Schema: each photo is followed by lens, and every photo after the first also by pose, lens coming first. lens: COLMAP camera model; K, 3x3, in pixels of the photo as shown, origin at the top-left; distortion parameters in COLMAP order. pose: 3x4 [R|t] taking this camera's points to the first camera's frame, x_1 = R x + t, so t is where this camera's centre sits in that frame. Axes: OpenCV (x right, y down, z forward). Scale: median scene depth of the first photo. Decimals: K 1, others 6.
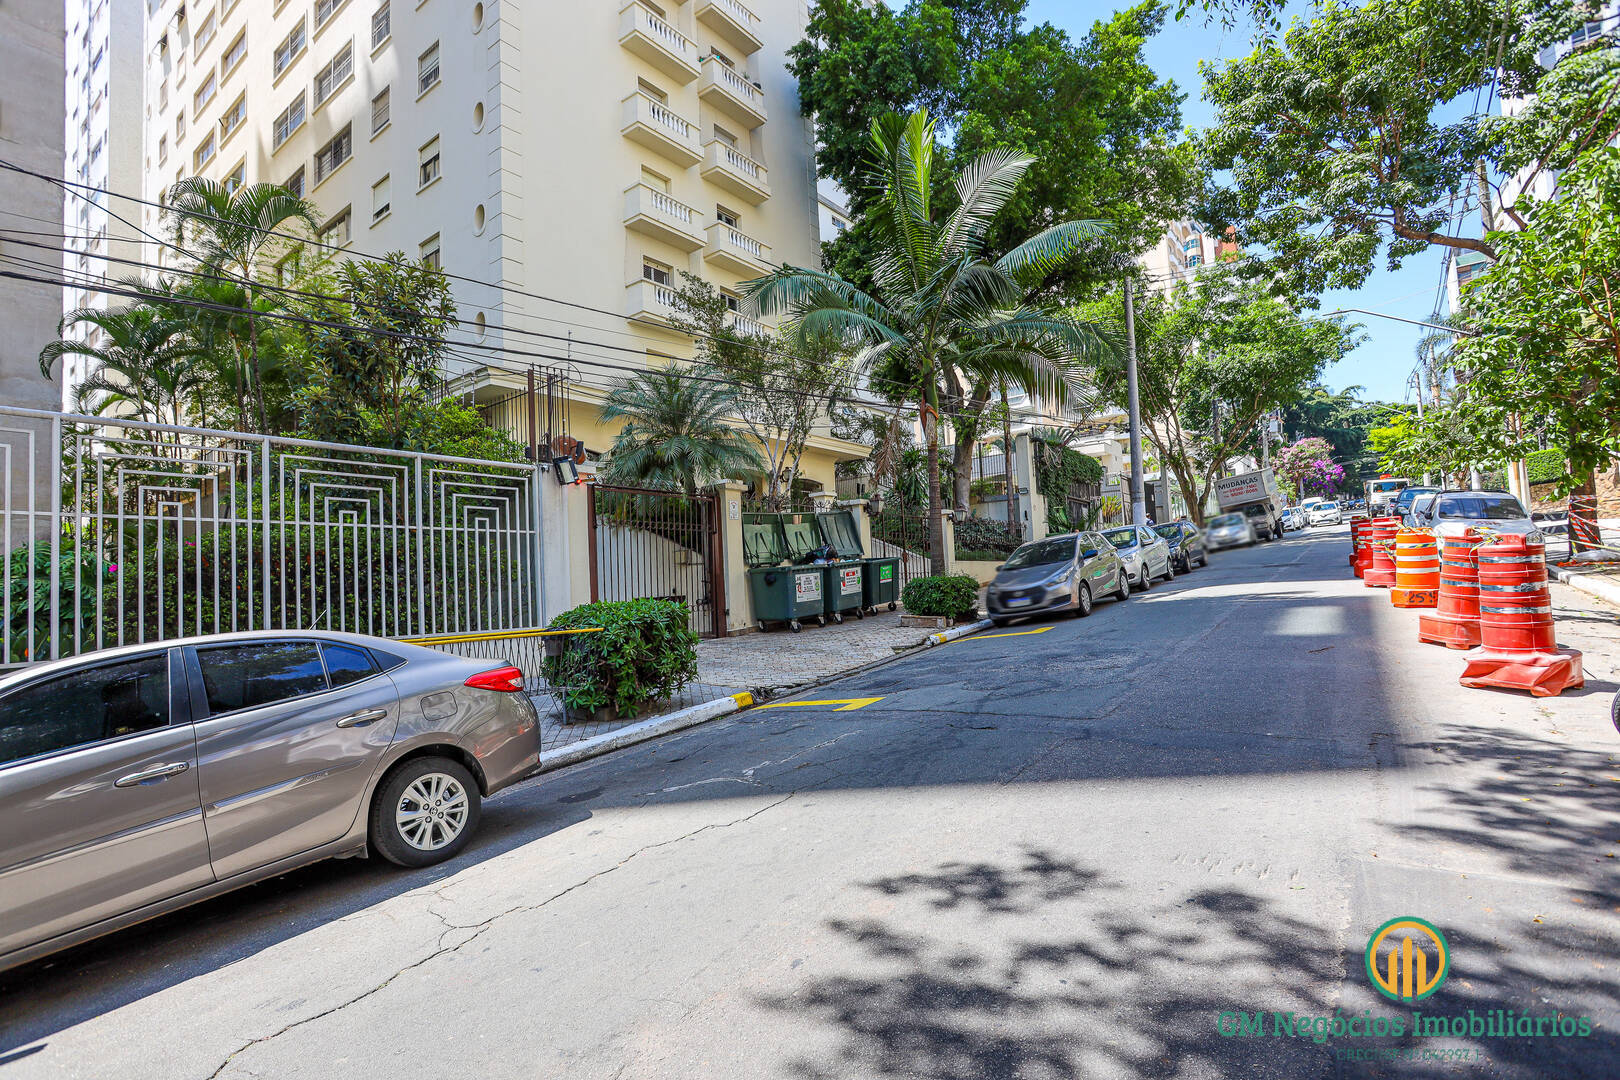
lens RADIAL K [[788.0, 0, 808.9], [0, 788.0, 549.7], [0, 0, 1]] dist [-0.072393, 0.031335]
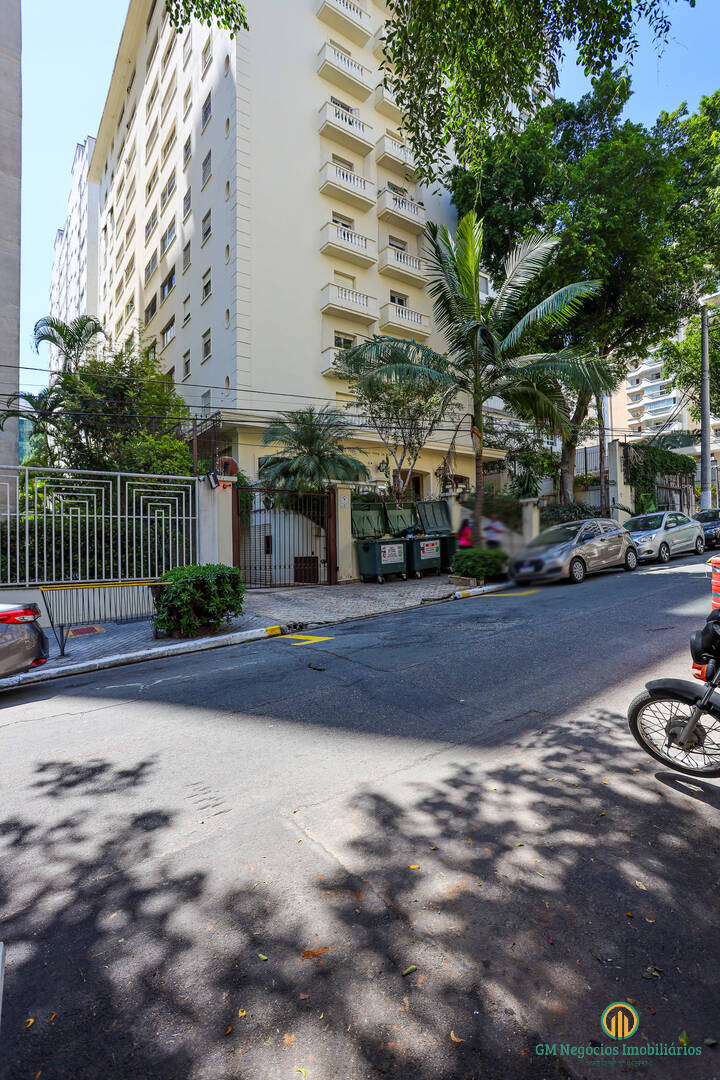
lens RADIAL K [[524.4, 0, 366.4], [0, 524.4, 540.1], [0, 0, 1]] dist [-0.073299, 0.032375]
pose [[0.955998, 0.024133, -0.292378, 0.223339], [-0.010825, 0.998834, 0.047050, -0.022532], [0.293172, -0.041814, 0.955145, 0.040399]]
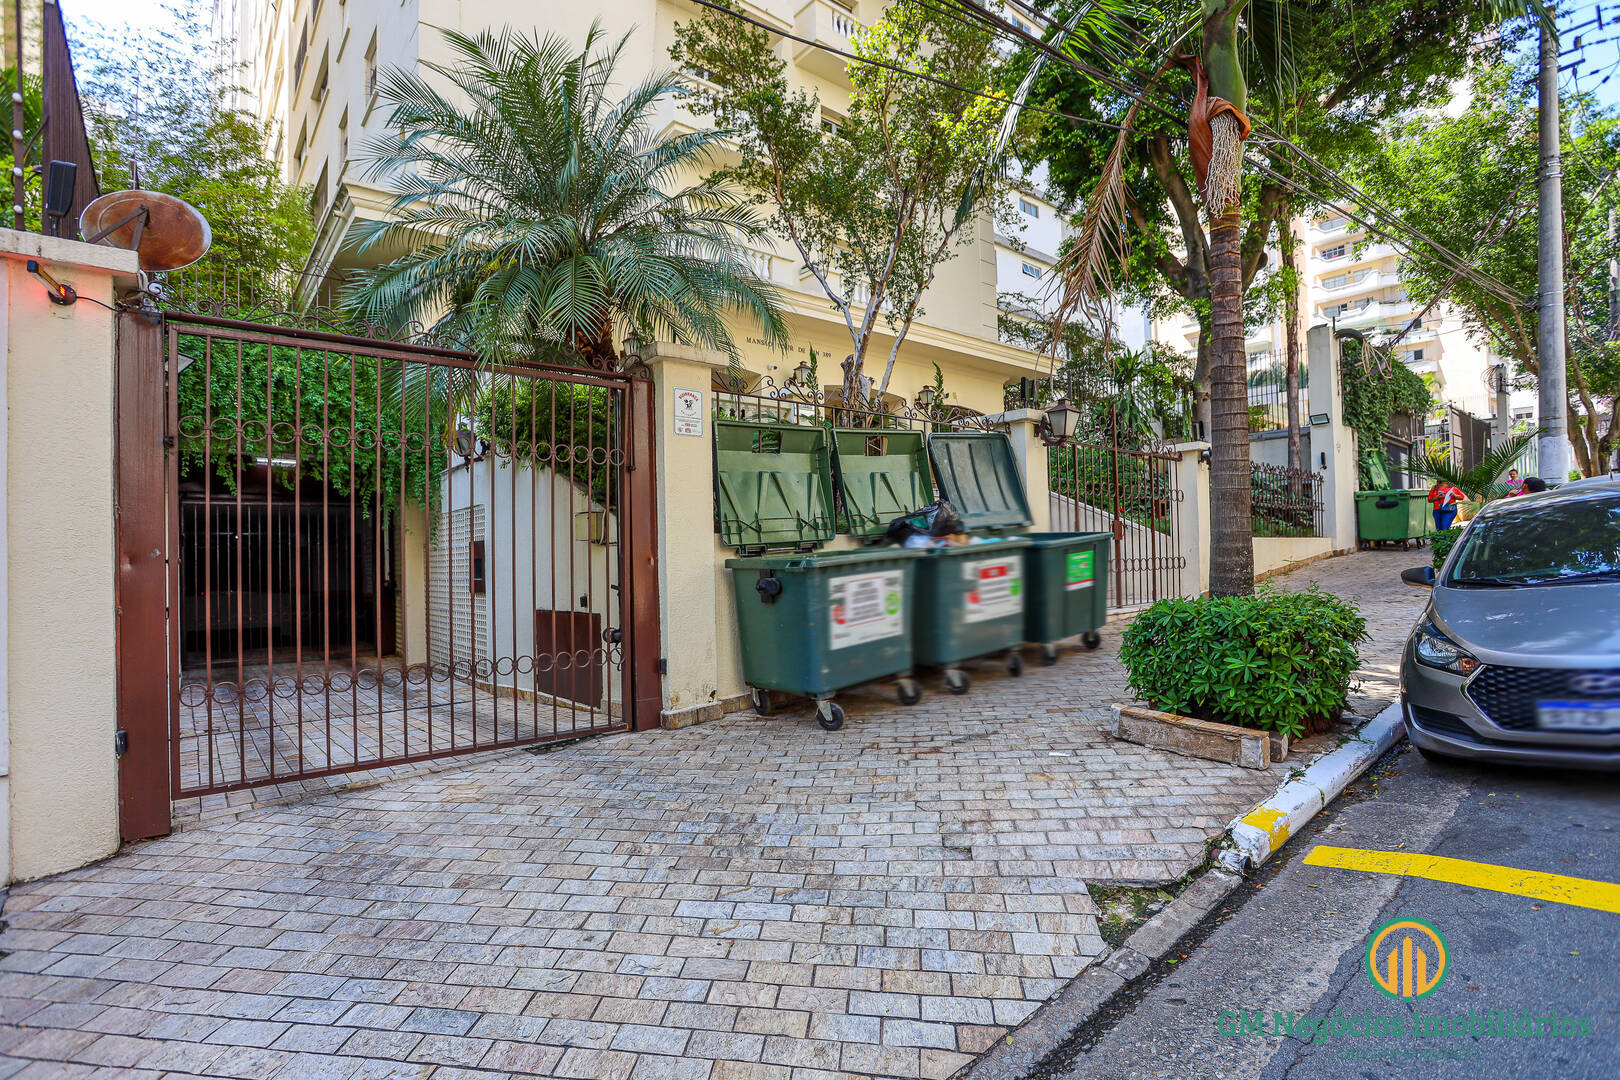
lens RADIAL K [[792.5, 0, 808.5], [0, 792.5, 548.5], [0, 0, 1]] dist [-0.076904, 0.038795]
pose [[0.972697, 0.023344, -0.230904, 0.054856], [-0.012240, 0.998704, 0.049403, -0.001635], [0.231758, -0.045227, 0.971722, 0.569710]]
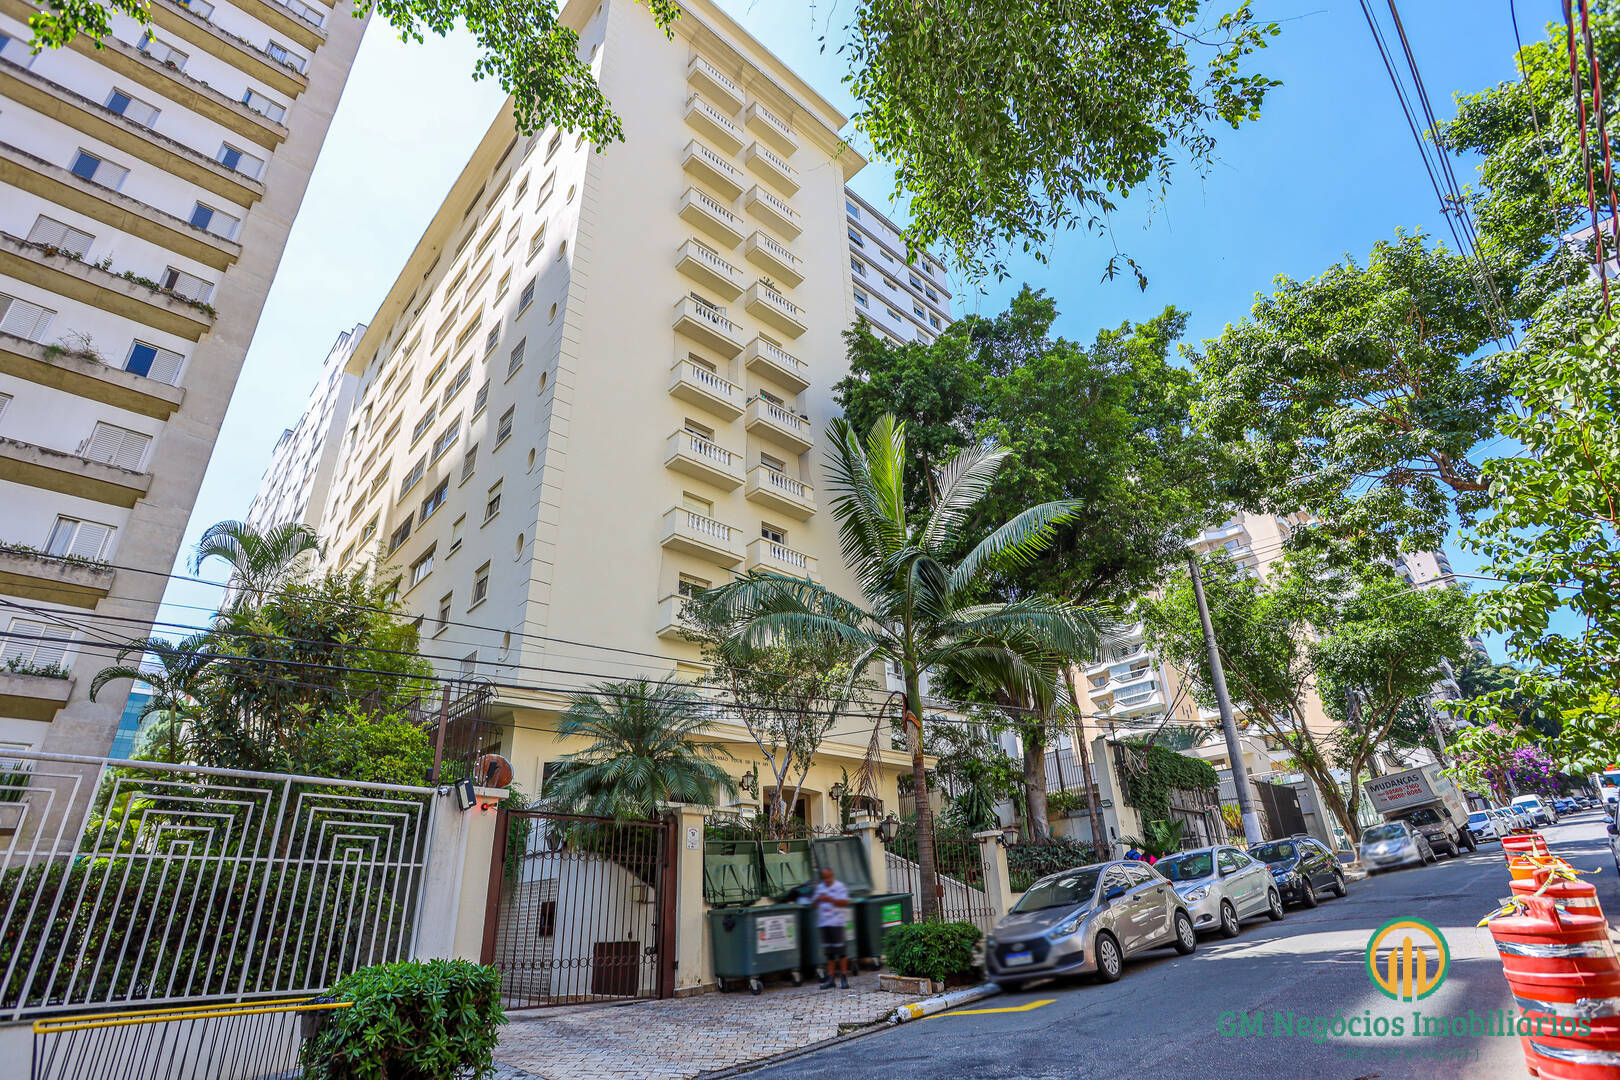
lens RADIAL K [[788.0, 0, 808.9], [0, 788.0, 549.7], [0, 0, 1]] dist [-0.072393, 0.031335]
pose [[0.985223, -0.064238, -0.158775, 0.176261], [-0.000611, 0.925678, -0.378312, -0.017576], [0.171276, 0.372818, 0.911960, 0.099981]]
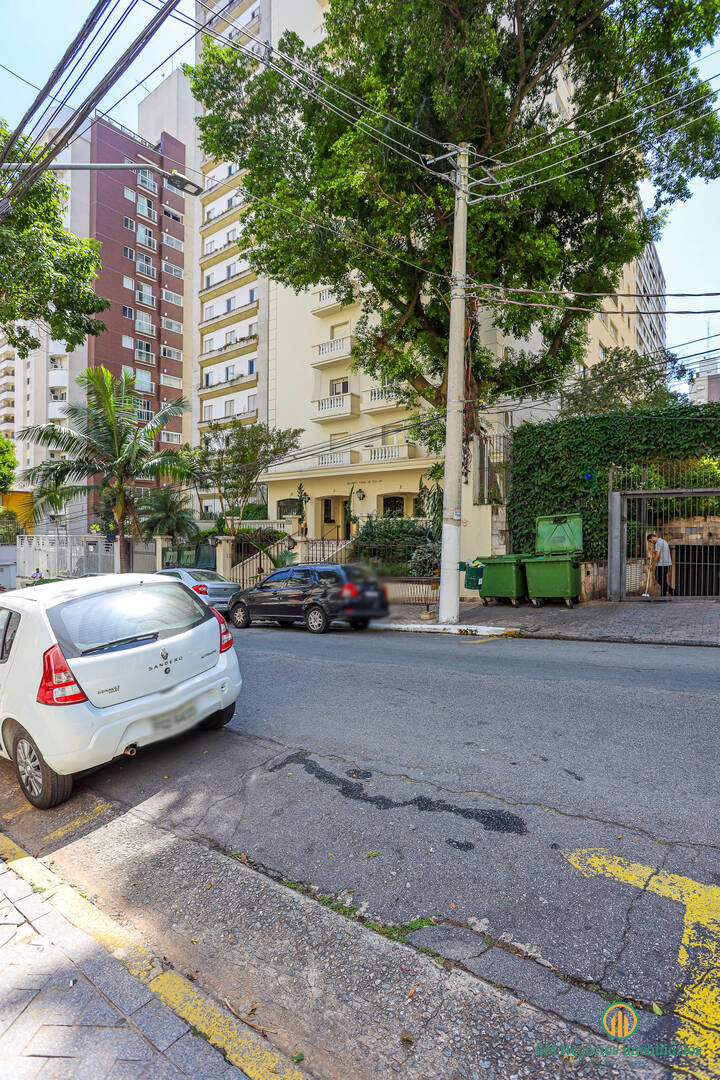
lens RADIAL K [[524.4, 0, 366.4], [0, 524.4, 540.1], [0, 0, 1]] dist [-0.073299, 0.032375]
pose [[0.003595, 0.065814, -0.997825, 1.419958], [0.052918, 0.996421, 0.065912, -0.131075], [0.998592, -0.053040, 0.000099, 1.528112]]
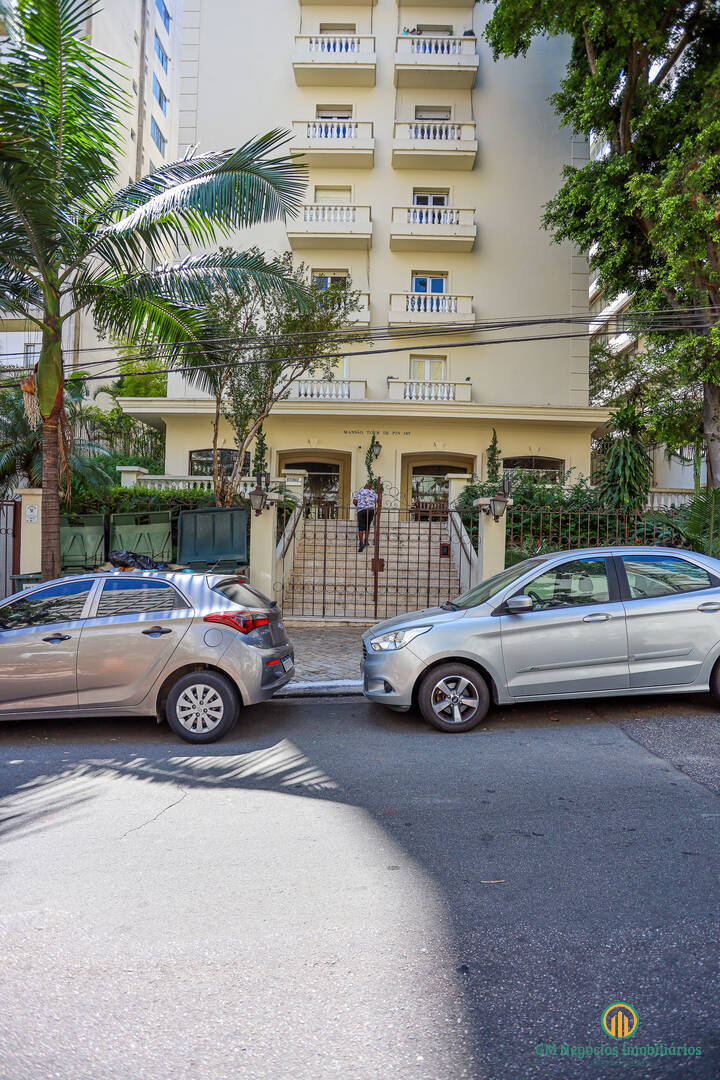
lens RADIAL K [[527.1, 0, 367.8], [0, 527.1, 538.9], [0, 0, 1]] dist [-0.074749, 0.035660]
pose [[0.590862, 0.060348, -0.804512, 0.656543], [-0.008393, 0.997604, 0.068668, -0.062437], [0.806729, -0.033821, 0.589953, 0.884803]]
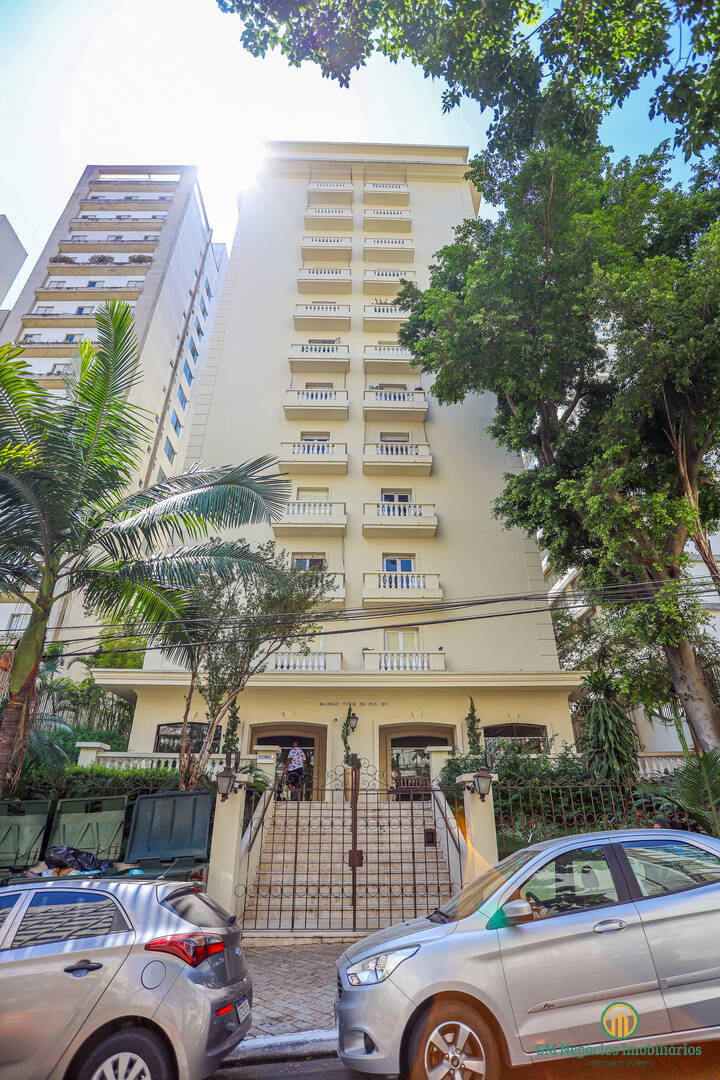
lens RADIAL K [[525.3, 0, 367.7], [0, 525.3, 539.4], [0, 0, 1]] dist [-0.072393, 0.031335]
pose [[0.621877, -0.335267, -0.707718, 0.662781], [0.016261, 0.909055, -0.416358, -0.068596], [0.782946, 0.247415, 0.570772, 0.882193]]
